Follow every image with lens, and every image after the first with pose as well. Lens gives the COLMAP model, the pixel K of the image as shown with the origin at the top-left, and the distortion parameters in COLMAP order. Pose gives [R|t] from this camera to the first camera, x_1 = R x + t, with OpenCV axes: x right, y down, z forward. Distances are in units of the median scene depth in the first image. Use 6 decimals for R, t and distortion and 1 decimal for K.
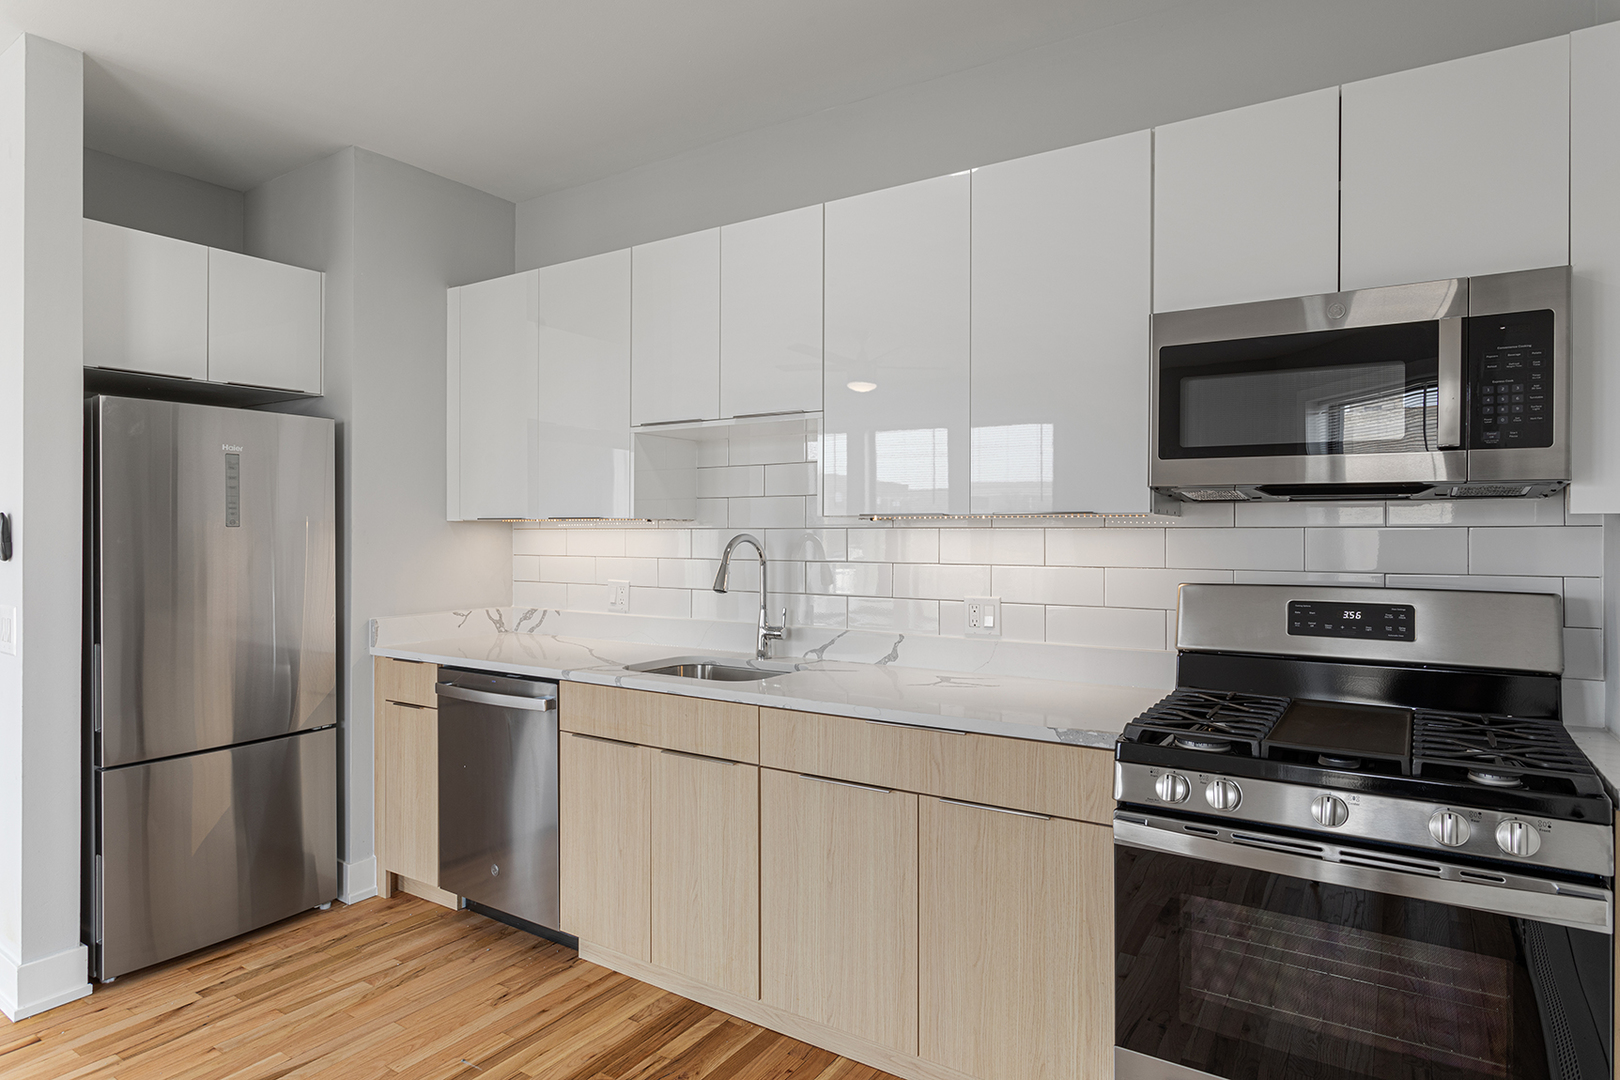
lens RADIAL K [[909.4, 0, 803.4], [0, 909.4, 526.5], [0, 0, 1]] dist [-0.005111, 0.000886]
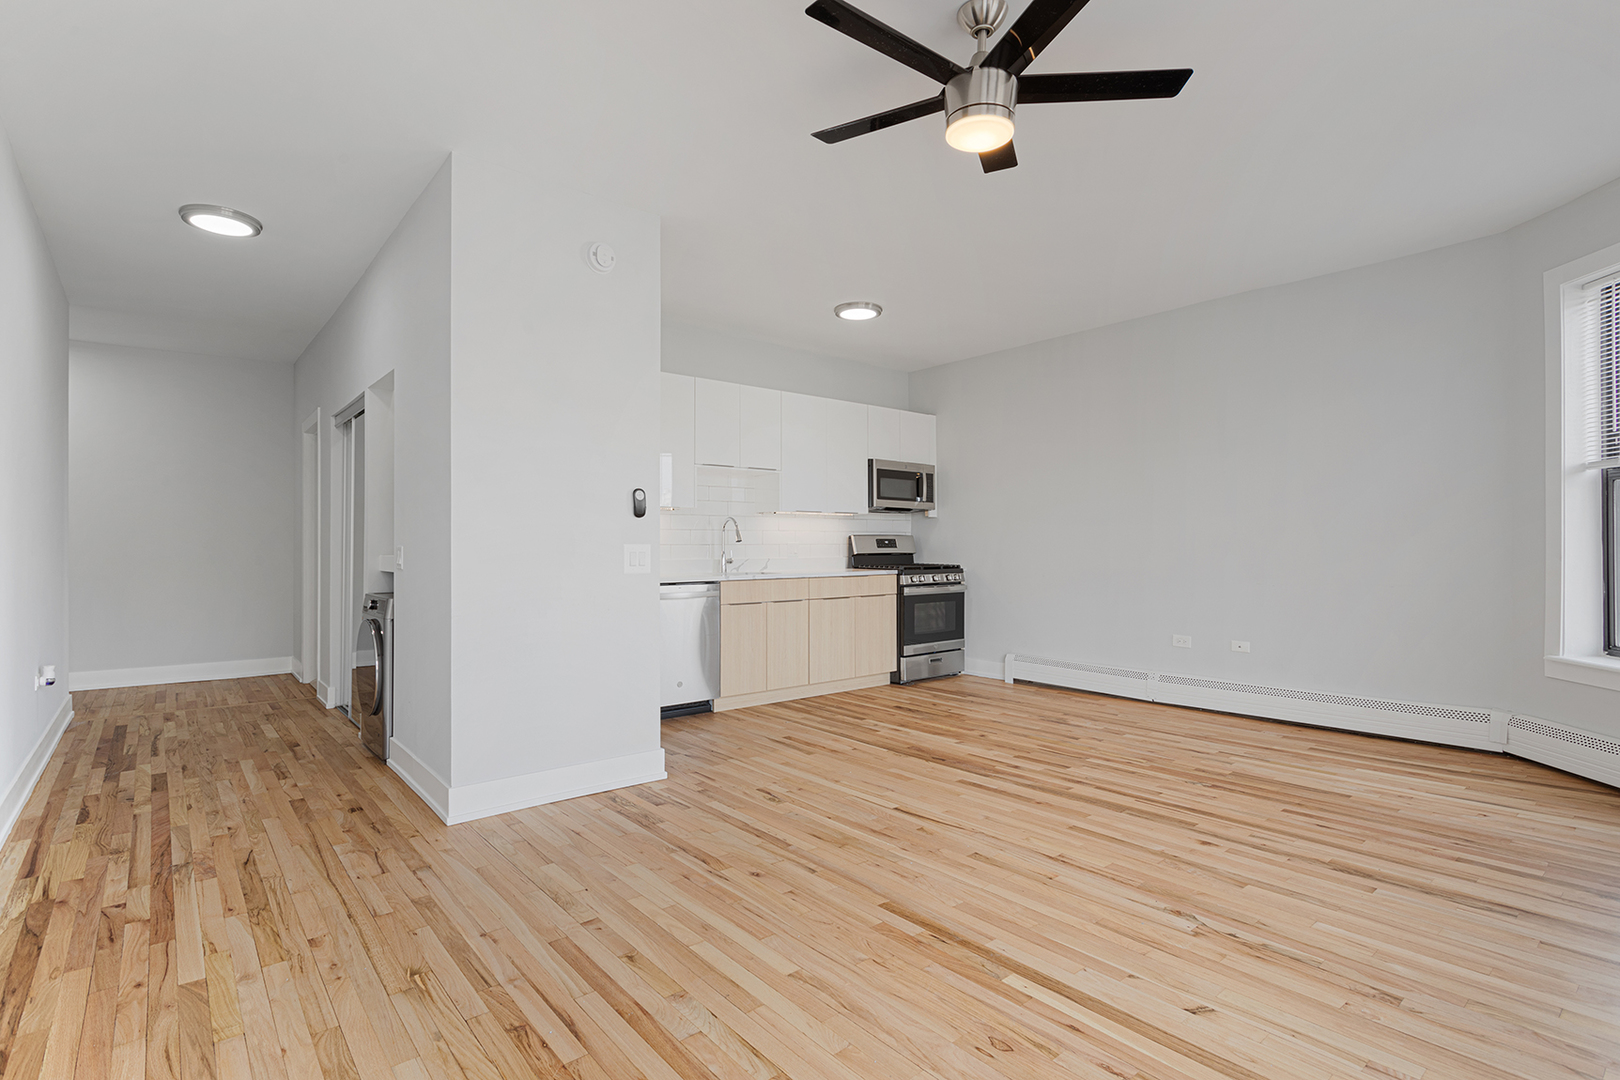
lens RADIAL K [[790.7, 0, 810.0], [0, 790.7, 540.0], [0, 0, 1]] dist [0.001150, -0.000102]
pose [[0.277573, 0.006638, 0.960682, -1.861458], [-0.002724, 0.999978, -0.006122, 0.074897], [-0.960701, -0.000917, 0.277585, 0.249318]]
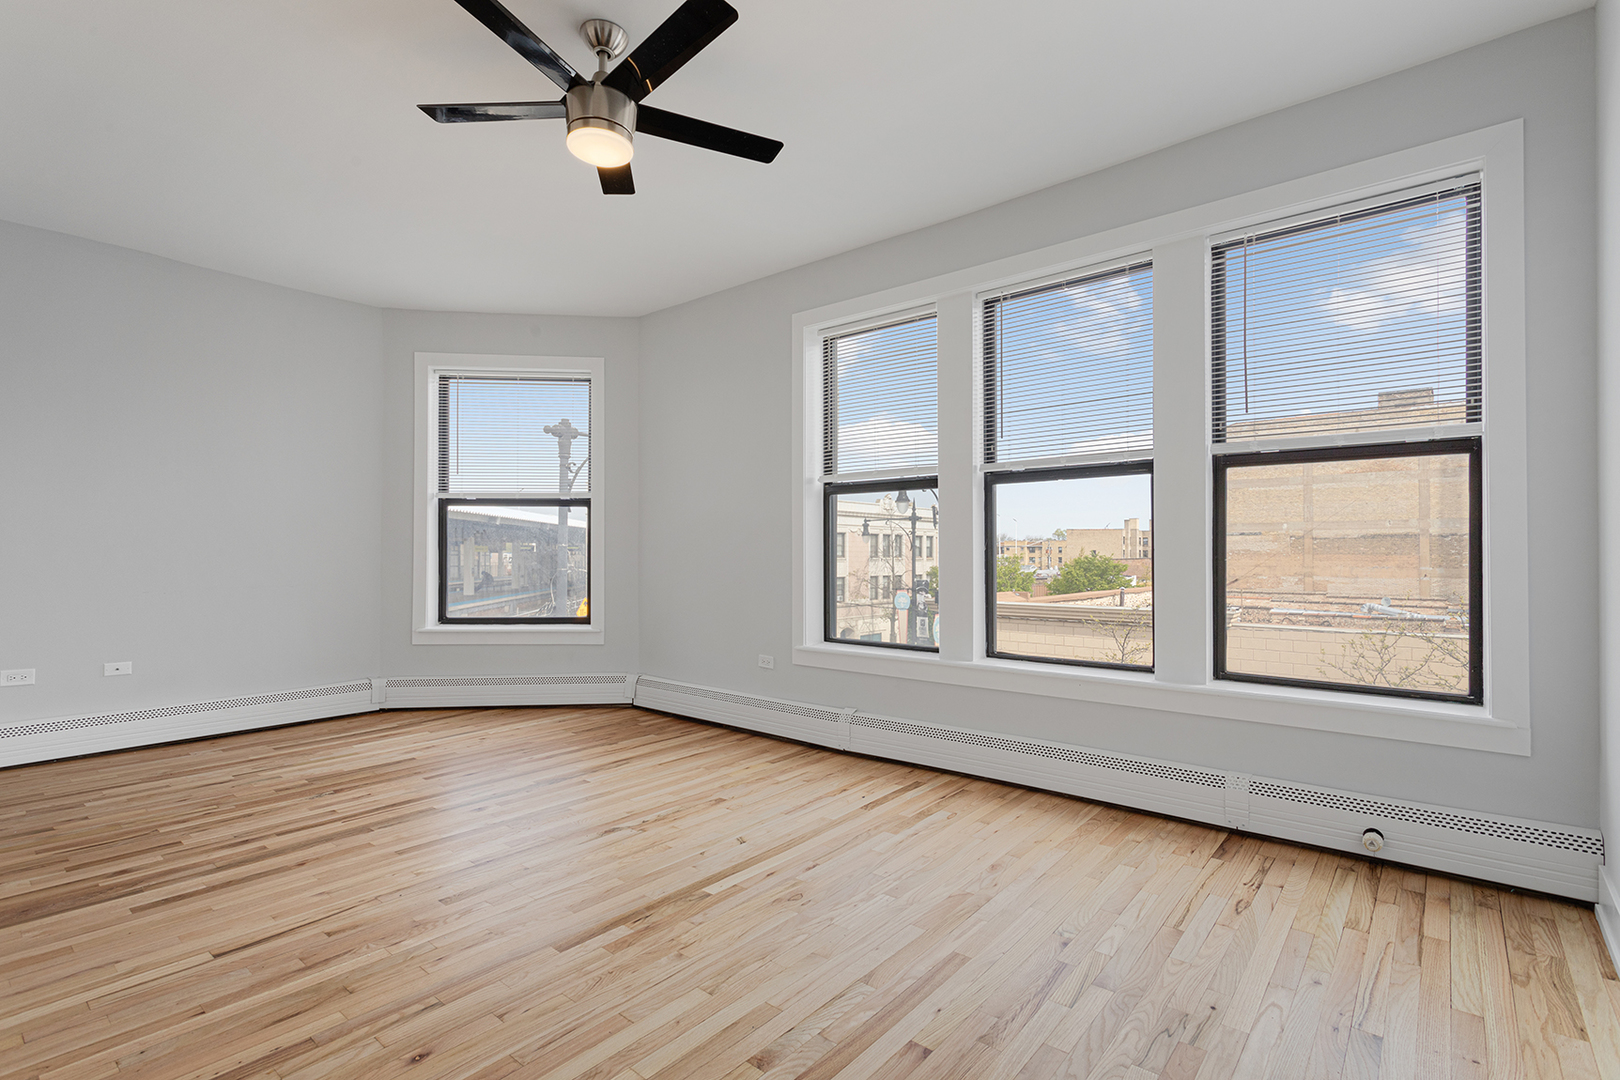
lens RADIAL K [[763.0, 0, 806.9], [0, 763.0, 549.6], [0, 0, 1]] dist [0.005025, 0.001179]
pose [[-0.994627, -0.002535, 0.103491, -1.353491], [-0.003675, 0.999935, -0.010825, 0.085693], [-0.103457, -0.011148, -0.994571, 1.079206]]
